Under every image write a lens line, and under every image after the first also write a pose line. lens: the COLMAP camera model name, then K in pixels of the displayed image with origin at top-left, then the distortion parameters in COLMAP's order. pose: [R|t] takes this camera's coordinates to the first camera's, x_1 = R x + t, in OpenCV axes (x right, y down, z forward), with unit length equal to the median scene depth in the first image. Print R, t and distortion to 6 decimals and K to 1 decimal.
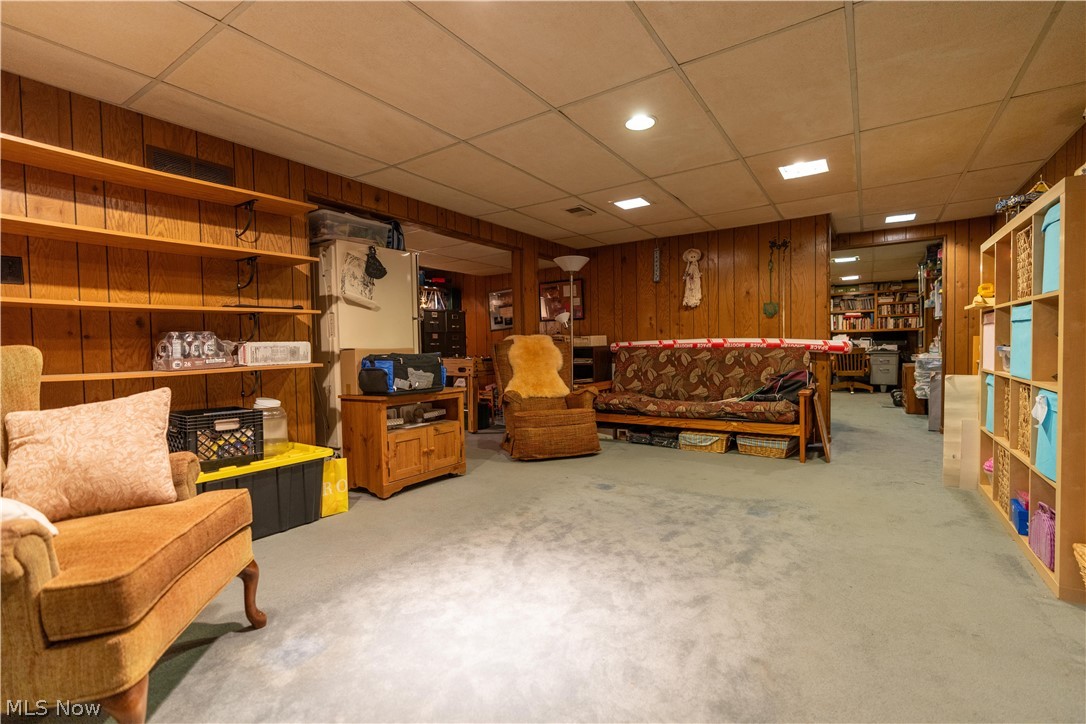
lens RADIAL K [[497.4, 0, 539.3], [0, 497.4, 363.5], [0, 0, 1]] dist [-0.001764, 0.000199]
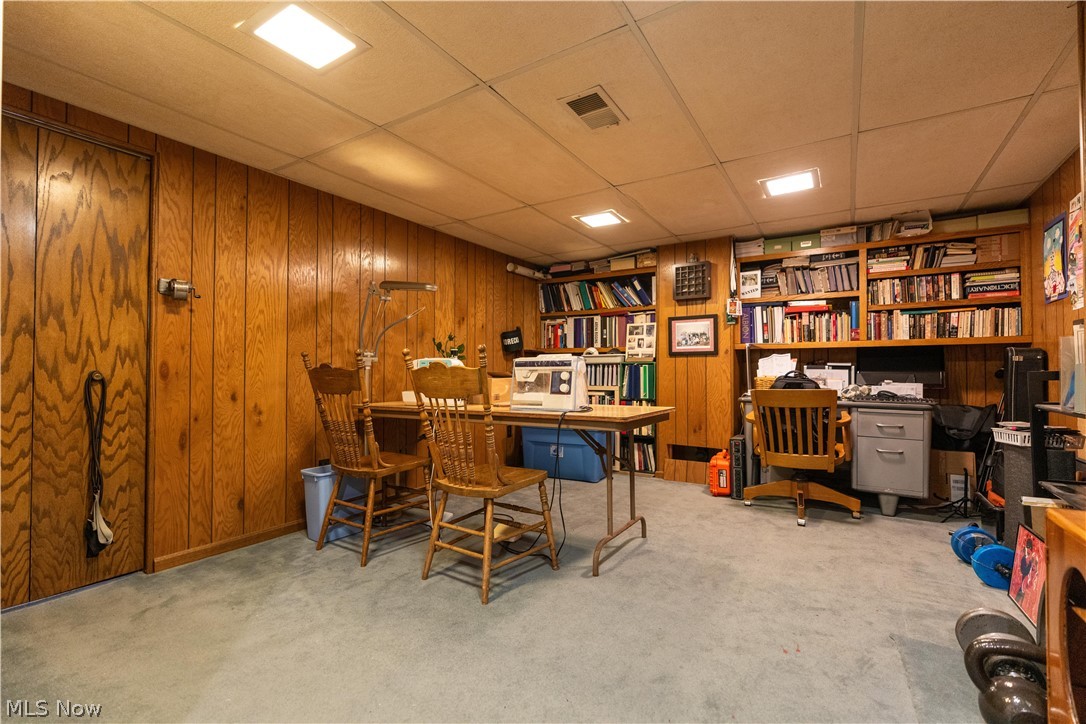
lens RADIAL K [[497.4, 0, 543.6], [0, 497.4, 362.0], [0, 0, 1]] dist [-0.001764, 0.000199]
pose [[0.998760, 0.018596, 0.046173, 0.414187], [-0.016523, 0.998856, -0.044877, -0.031476], [-0.046955, 0.044059, 0.997925, 0.631717]]
